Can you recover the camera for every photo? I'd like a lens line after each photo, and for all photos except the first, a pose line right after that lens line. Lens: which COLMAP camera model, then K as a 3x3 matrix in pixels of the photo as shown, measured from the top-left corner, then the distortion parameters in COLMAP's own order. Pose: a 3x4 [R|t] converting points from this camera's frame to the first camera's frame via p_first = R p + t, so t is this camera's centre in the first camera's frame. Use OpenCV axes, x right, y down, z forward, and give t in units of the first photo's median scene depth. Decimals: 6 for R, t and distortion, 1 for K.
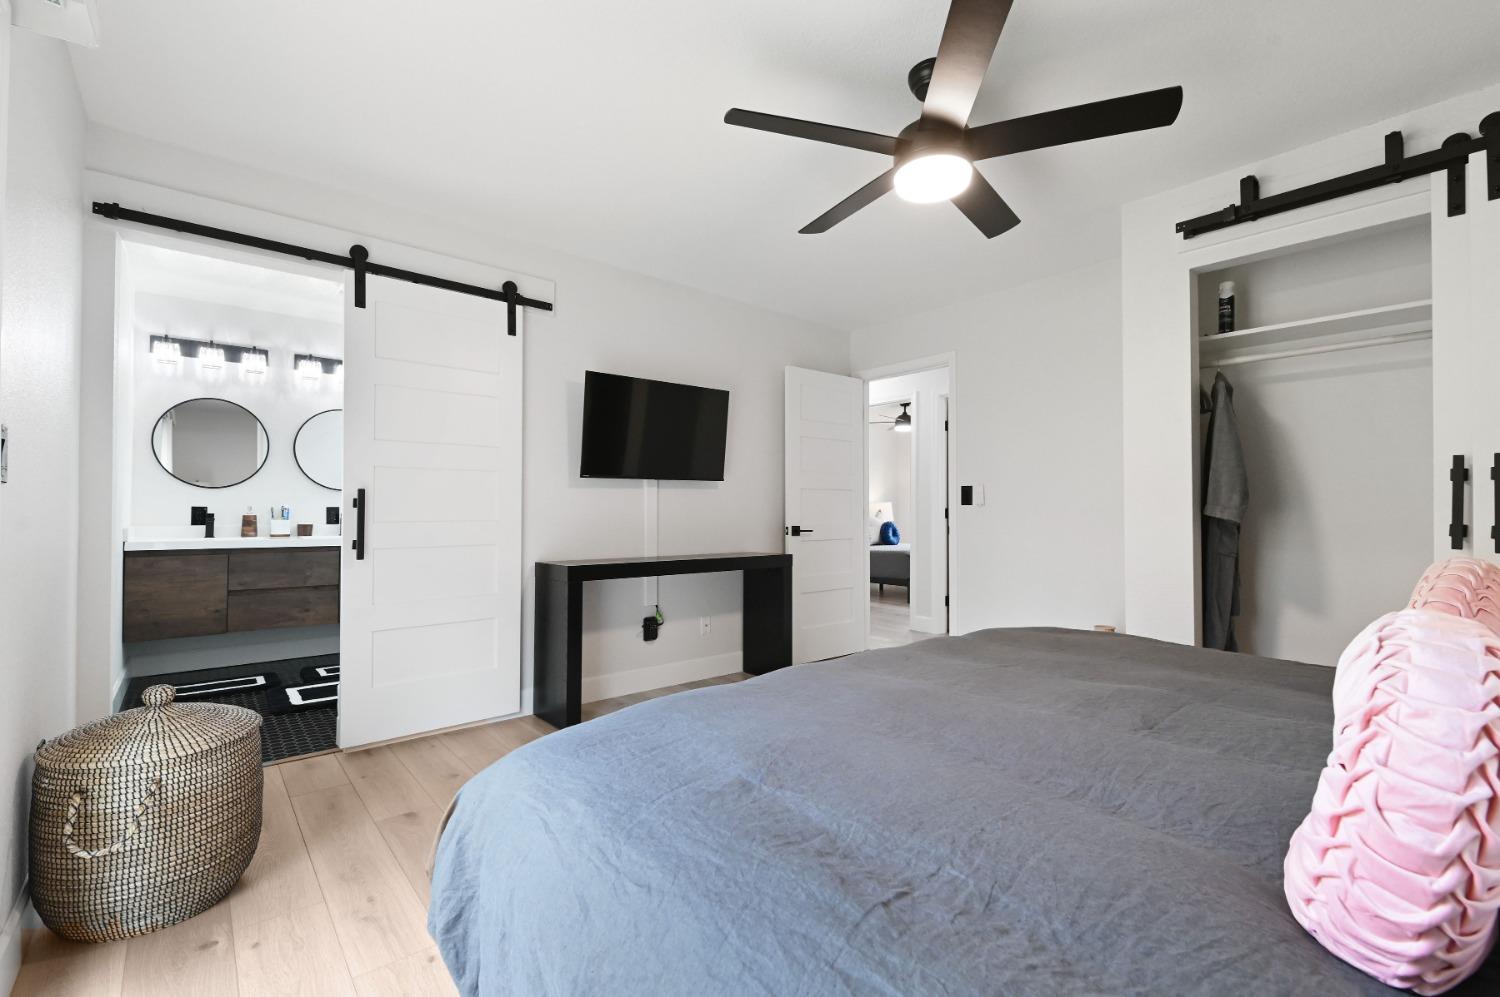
lens RADIAL K [[648.1, 0, 752.0], [0, 648.1, 495.9], [0, 0, 1]] dist [0.012808, -0.009597]
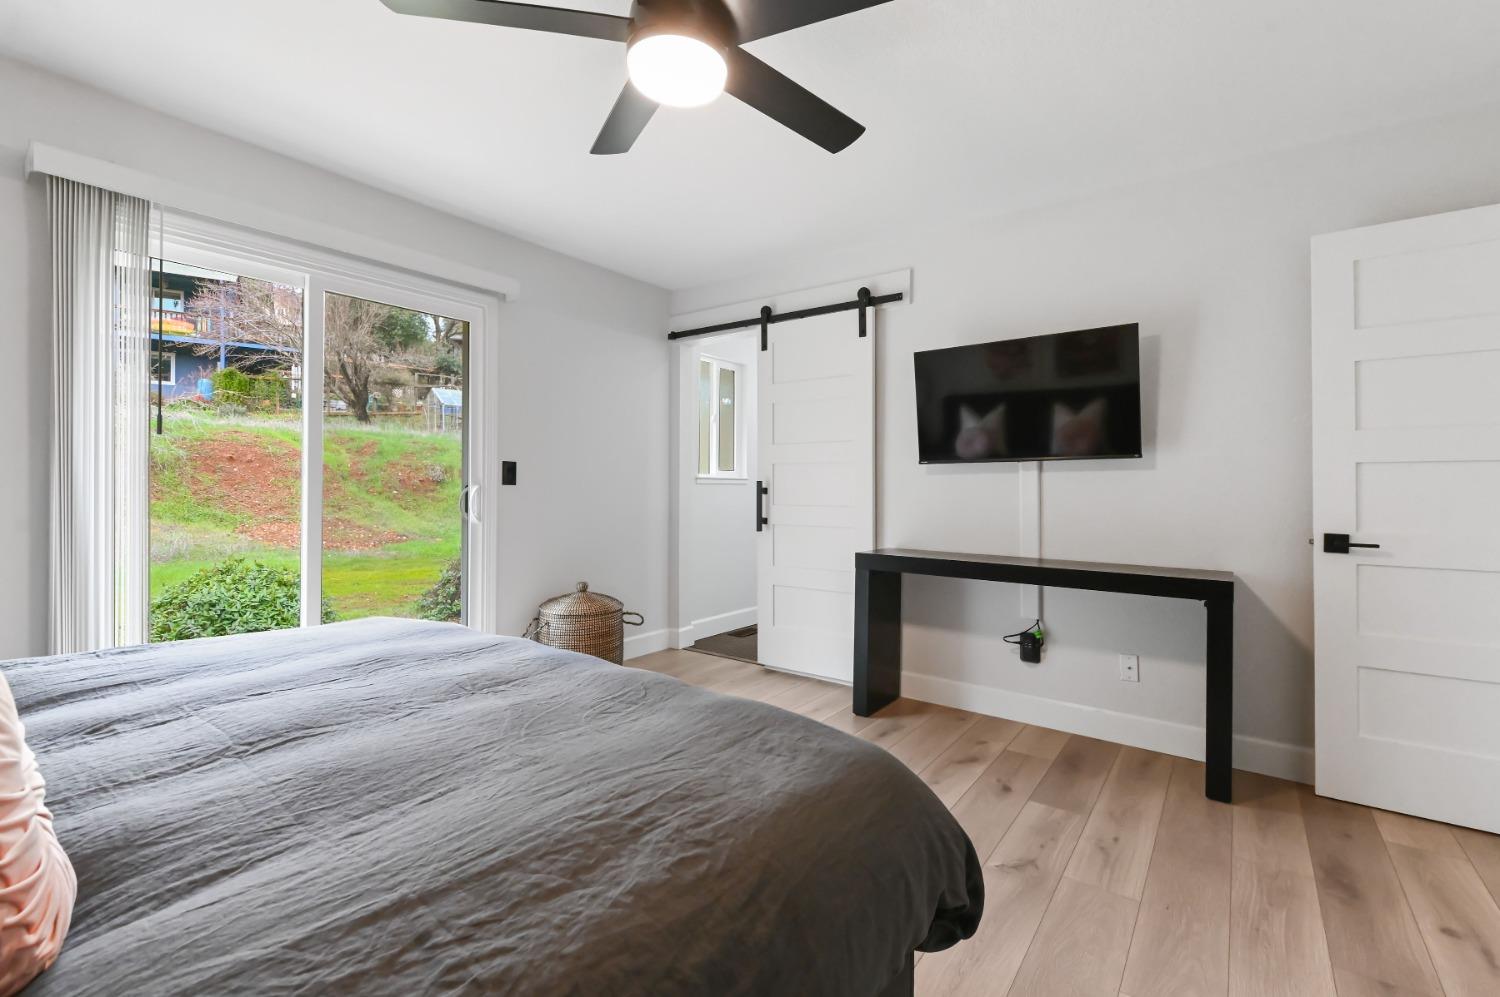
lens RADIAL K [[648.1, 0, 756.4], [0, 648.1, 488.4], [0, 0, 1]] dist [0.012808, -0.009597]
pose [[0.230168, -0.008671, -0.973112, 0.552520], [0.005549, 0.999956, -0.007598, 0.012390], [0.973135, -0.003651, 0.230206, 0.490692]]
